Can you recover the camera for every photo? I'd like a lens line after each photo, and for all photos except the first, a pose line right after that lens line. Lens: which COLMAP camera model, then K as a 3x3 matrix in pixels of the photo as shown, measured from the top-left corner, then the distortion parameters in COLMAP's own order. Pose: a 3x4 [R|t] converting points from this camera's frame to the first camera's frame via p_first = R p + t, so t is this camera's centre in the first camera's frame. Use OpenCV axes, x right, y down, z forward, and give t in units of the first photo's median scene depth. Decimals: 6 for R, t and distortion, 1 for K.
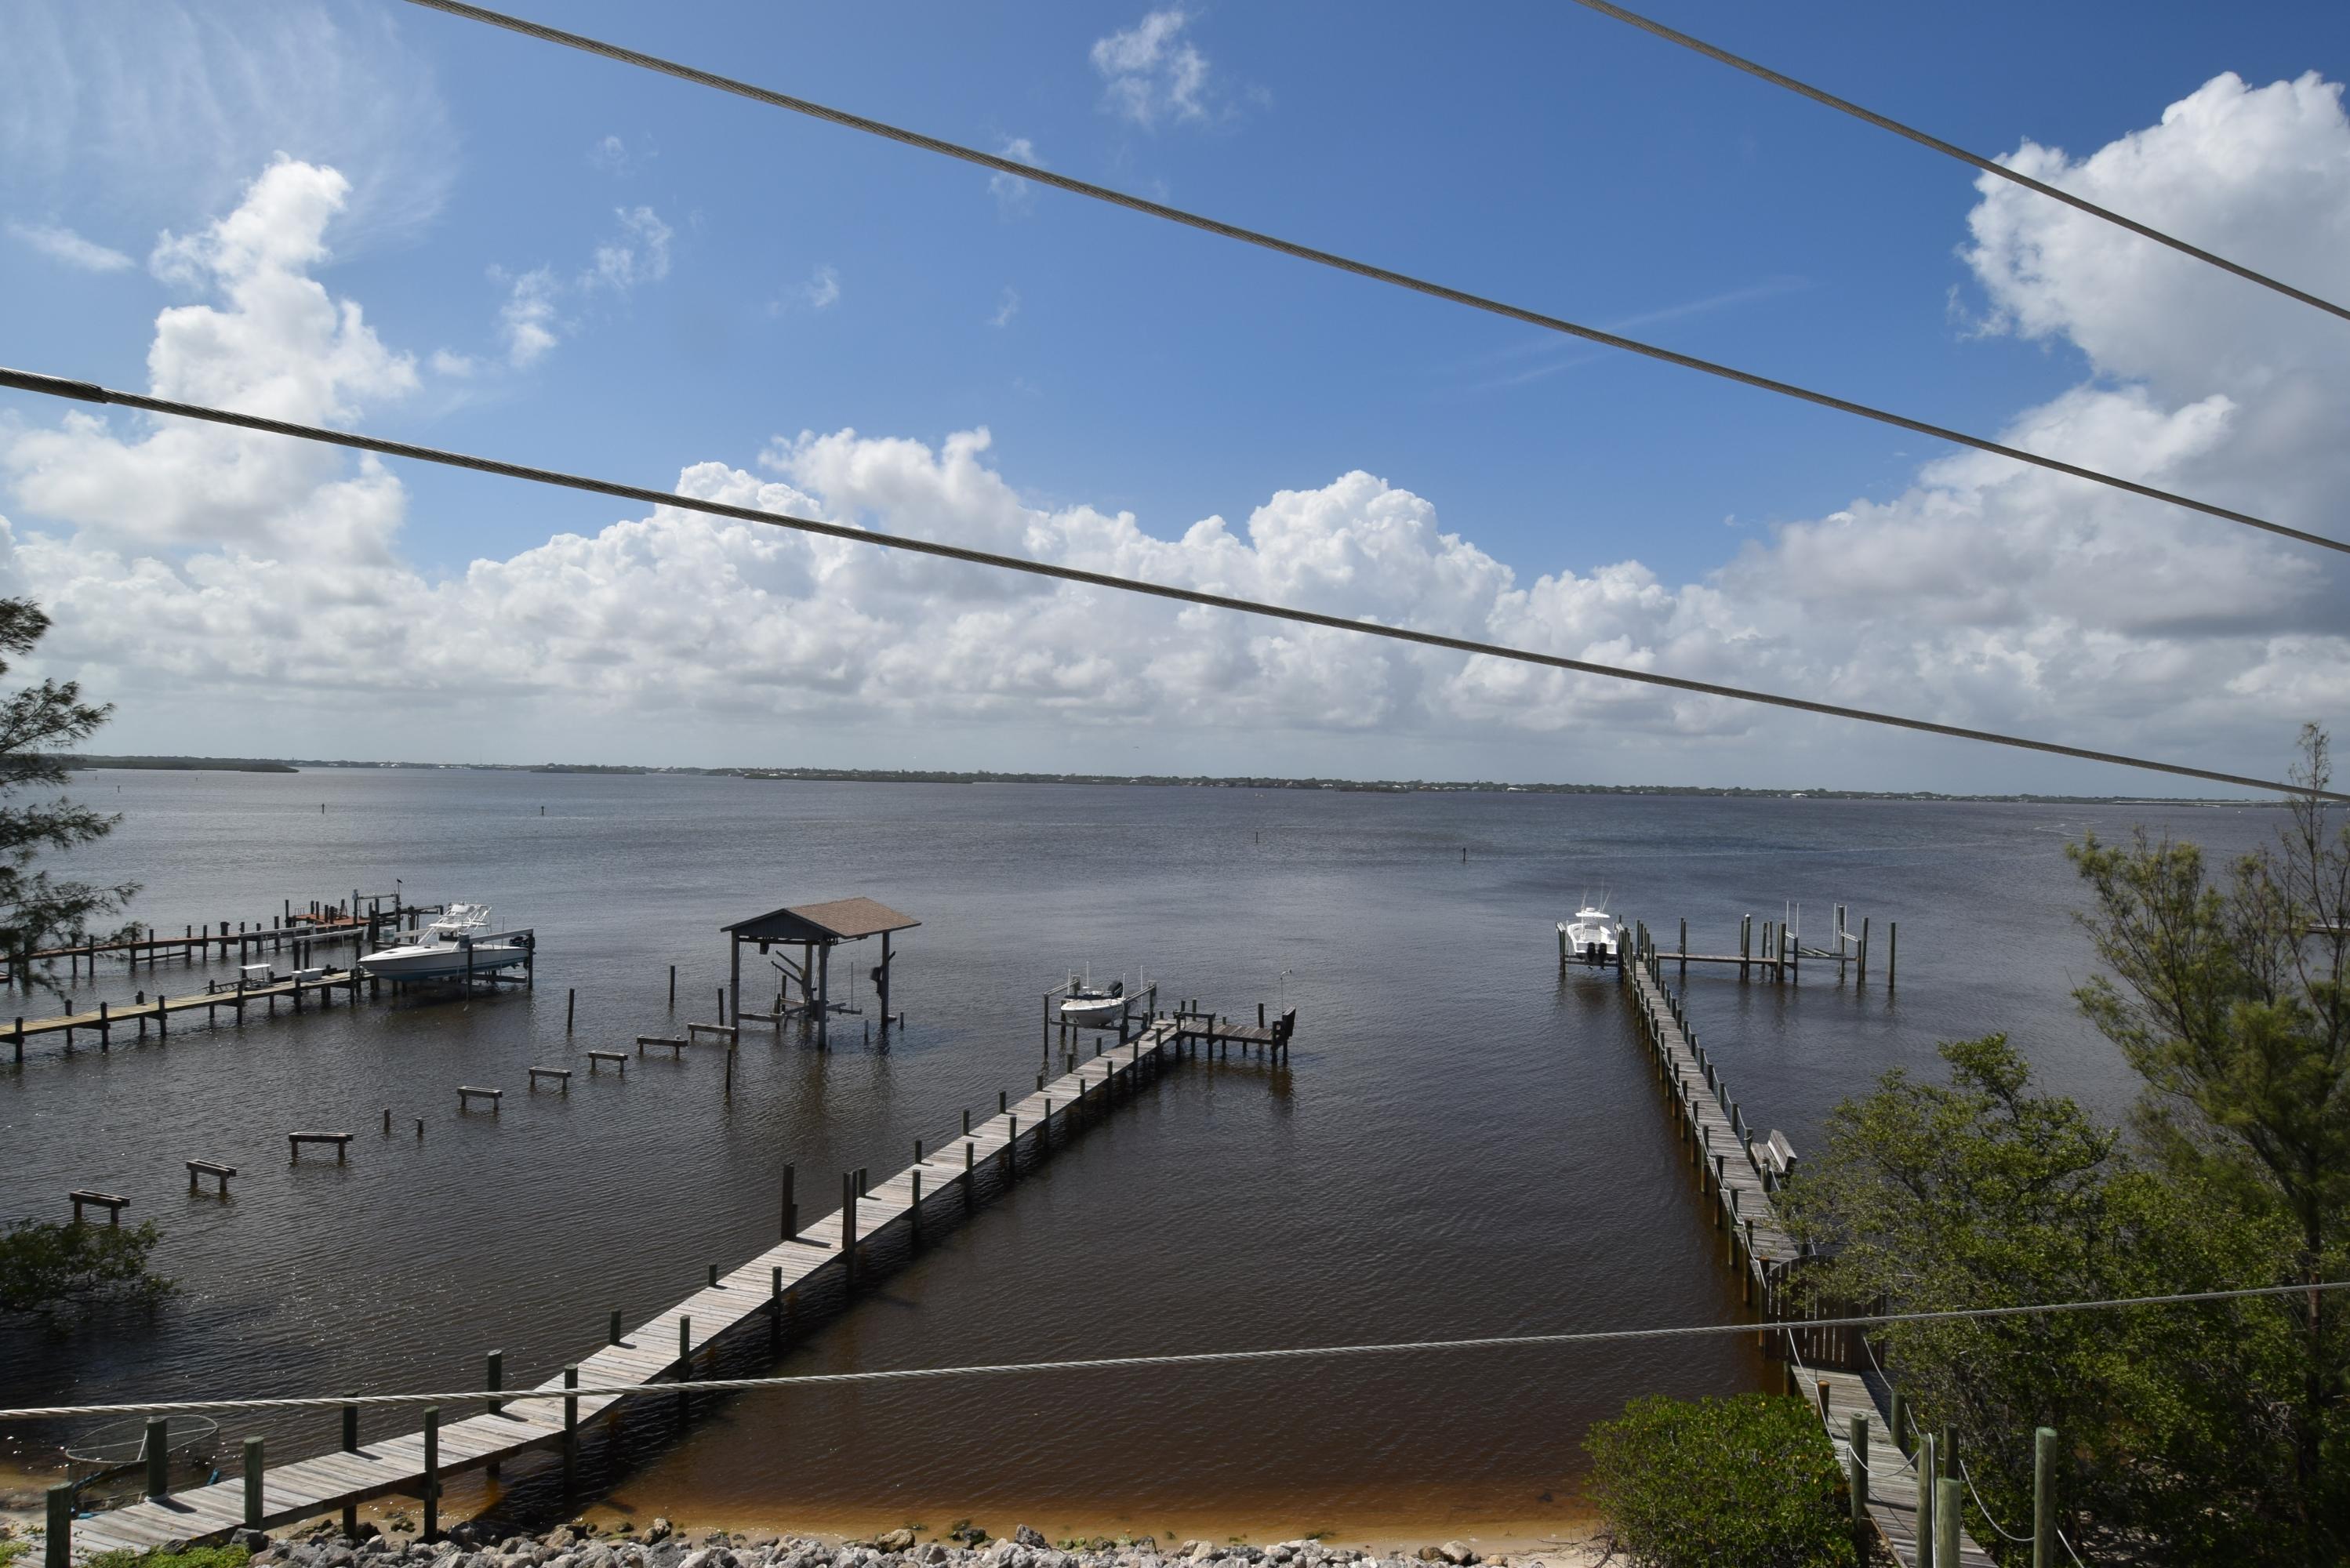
lens RADIAL K [[1246.5, 0, 1172.4], [0, 1246.5, 805.1], [0, 0, 1]] dist [0.028672, -0.040396]
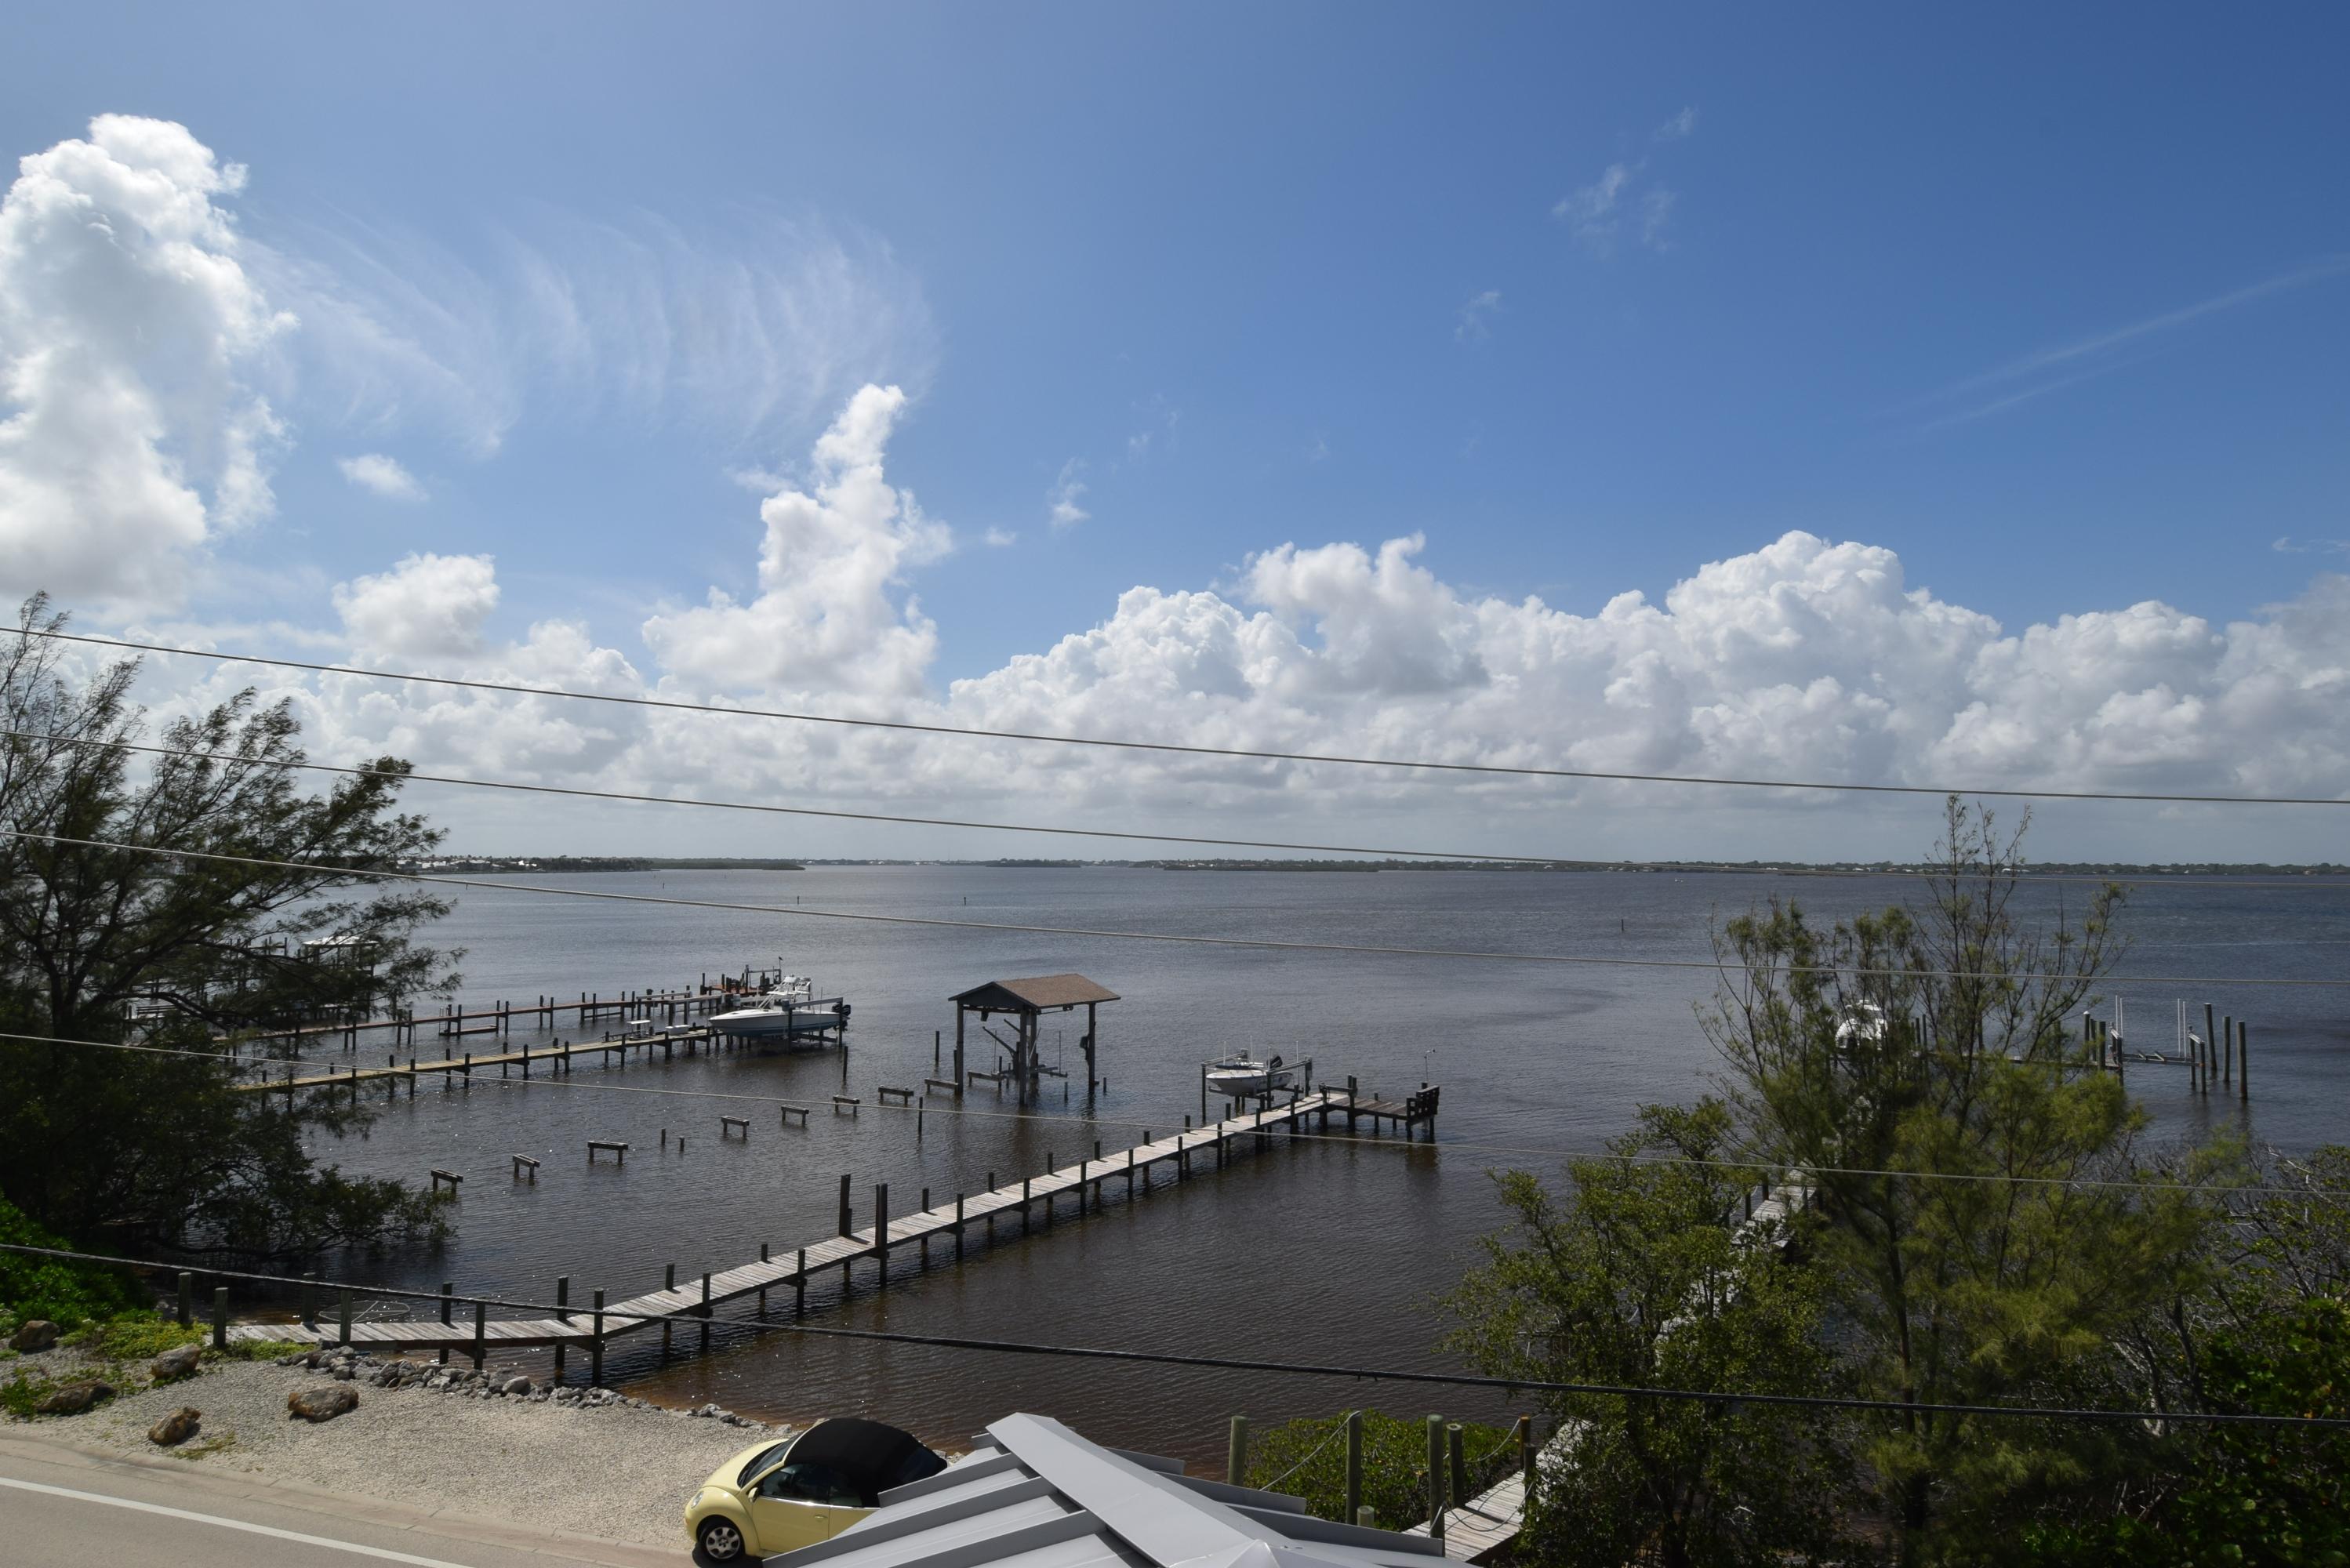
lens RADIAL K [[1237.8, 0, 1183.7], [0, 1237.8, 779.4], [0, 0, 1]] dist [0.023395, -0.031412]
pose [[0.946203, -0.037238, -0.321423, 0.211467], [0.007615, 0.995643, -0.092932, 0.001920], [0.323483, 0.085485, 0.942364, -0.054460]]
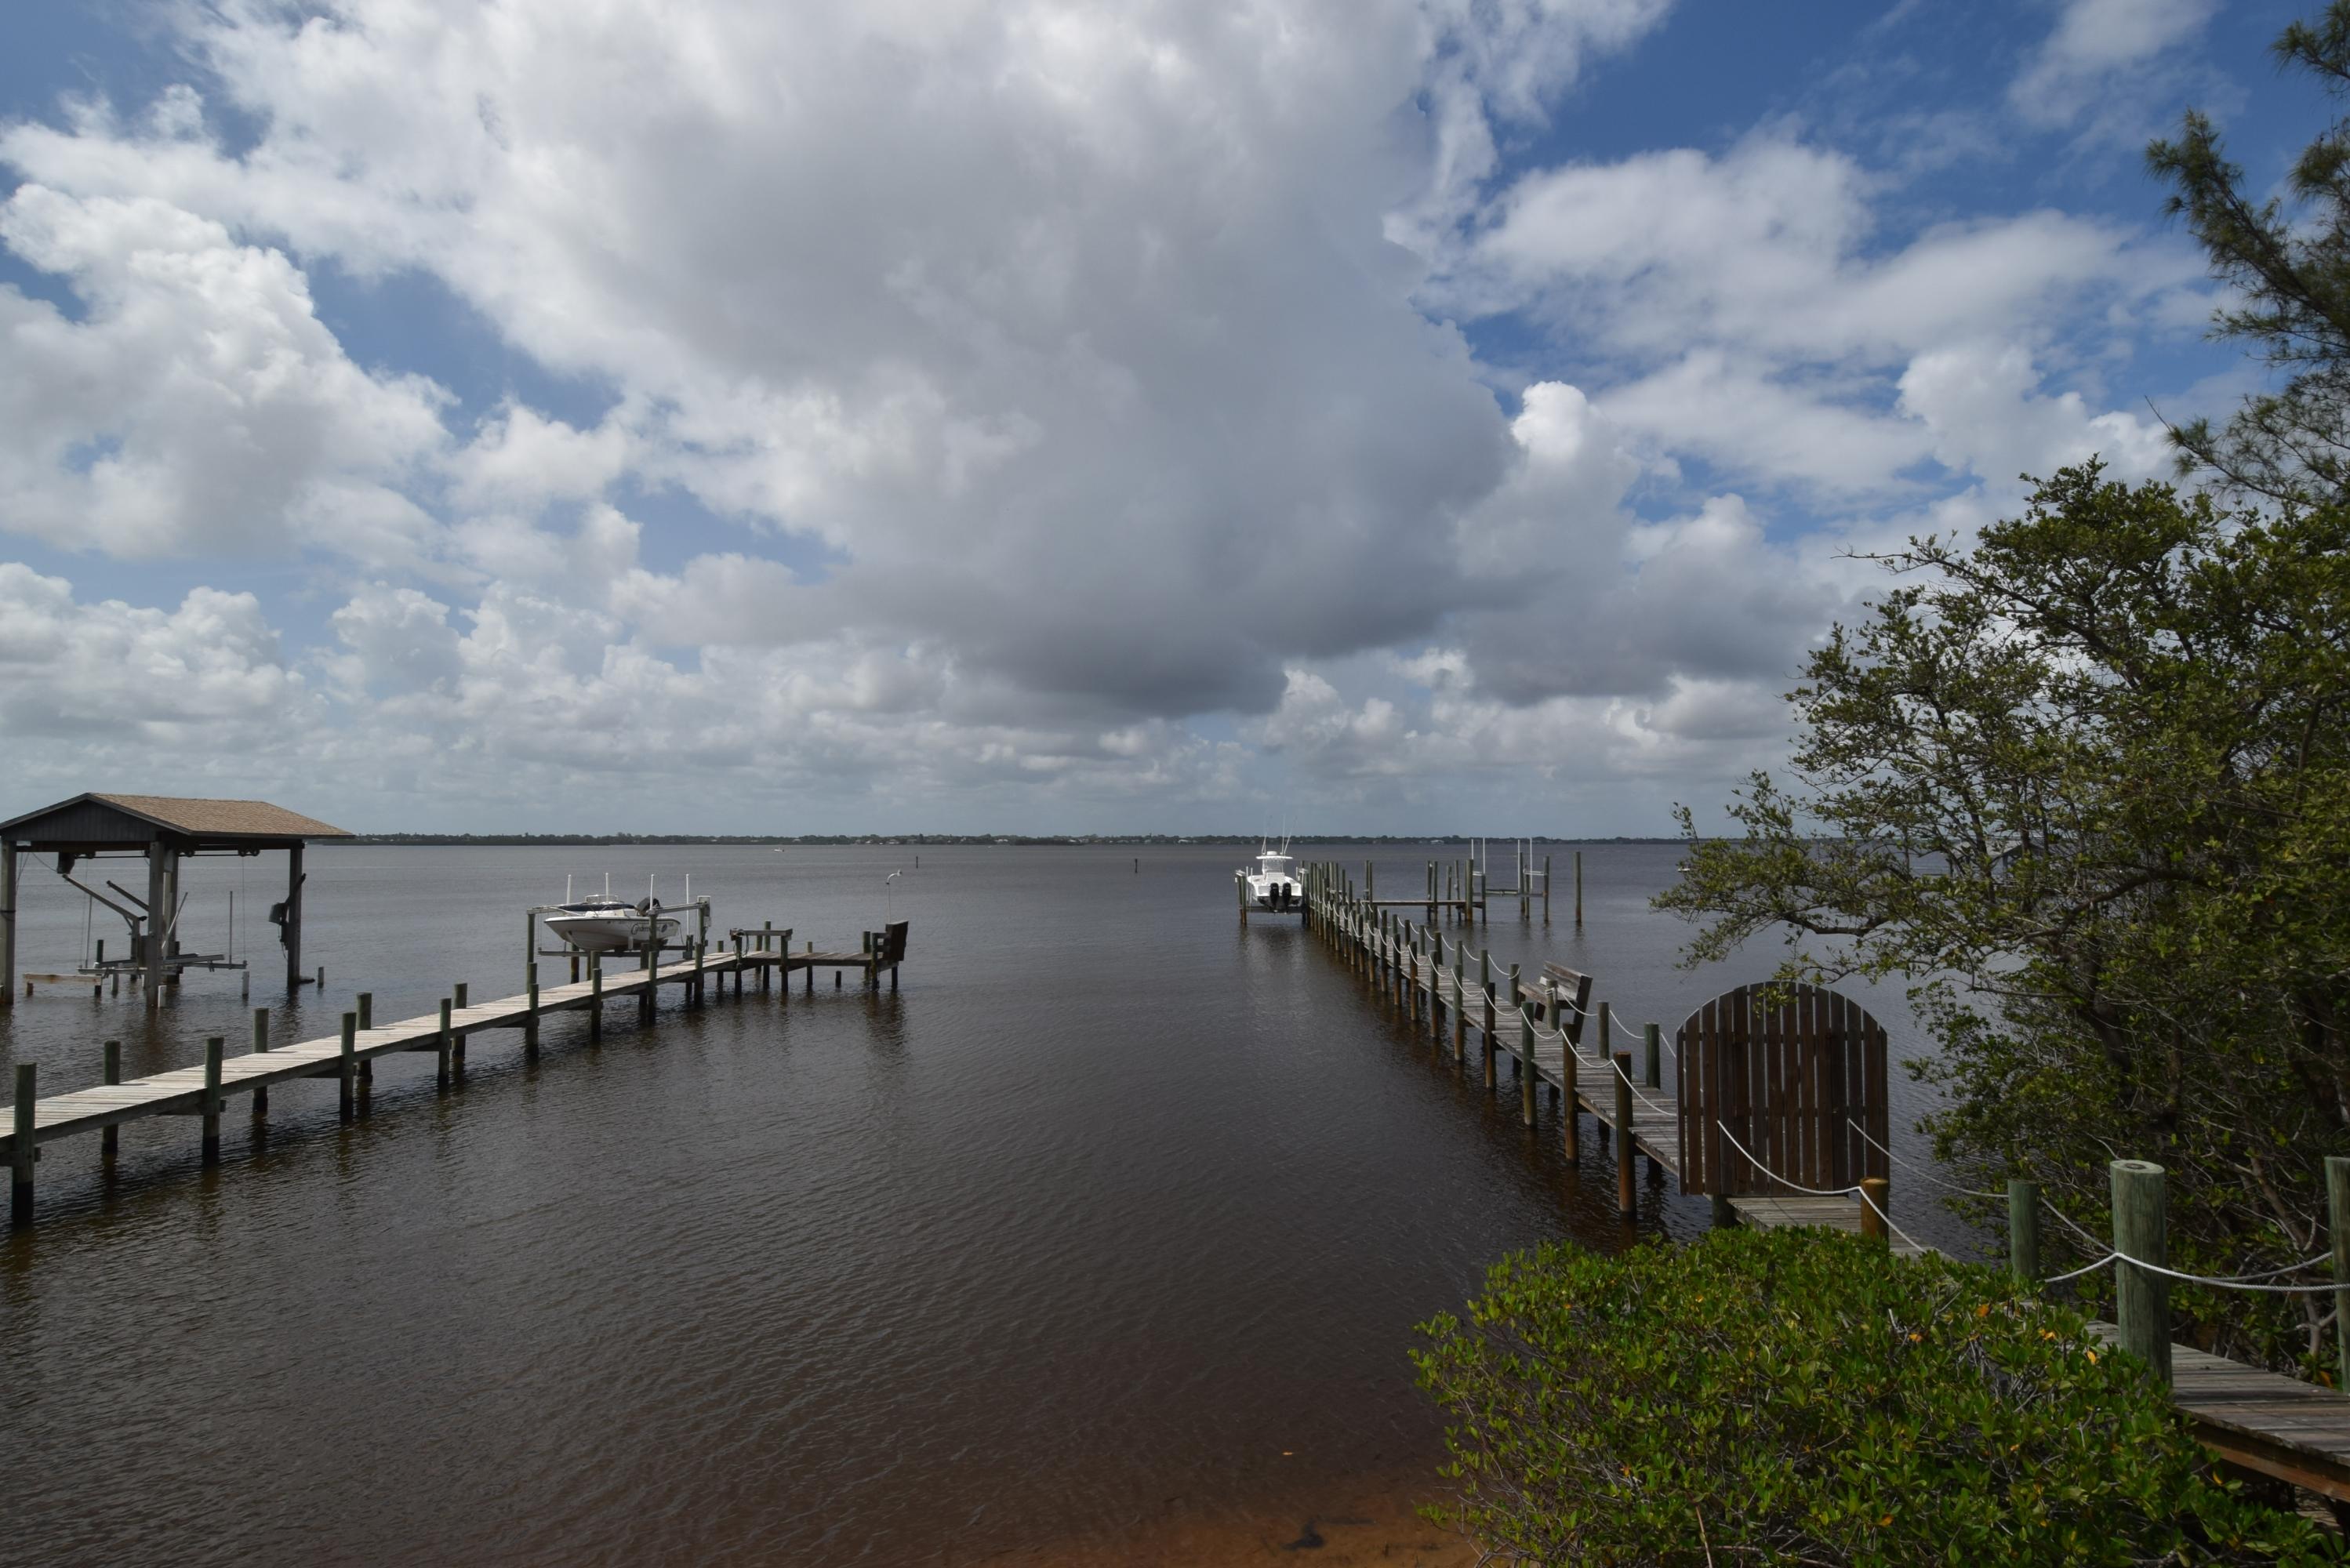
lens RADIAL K [[1237.8, 0, 1183.7], [0, 1237.8, 779.4], [0, 0, 1]] dist [0.023395, -0.031412]
pose [[0.964290, -0.008760, 0.264703, 0.054431], [0.027915, 0.997248, -0.068686, 0.118155], [-0.263373, 0.073622, 0.961881, 0.211741]]
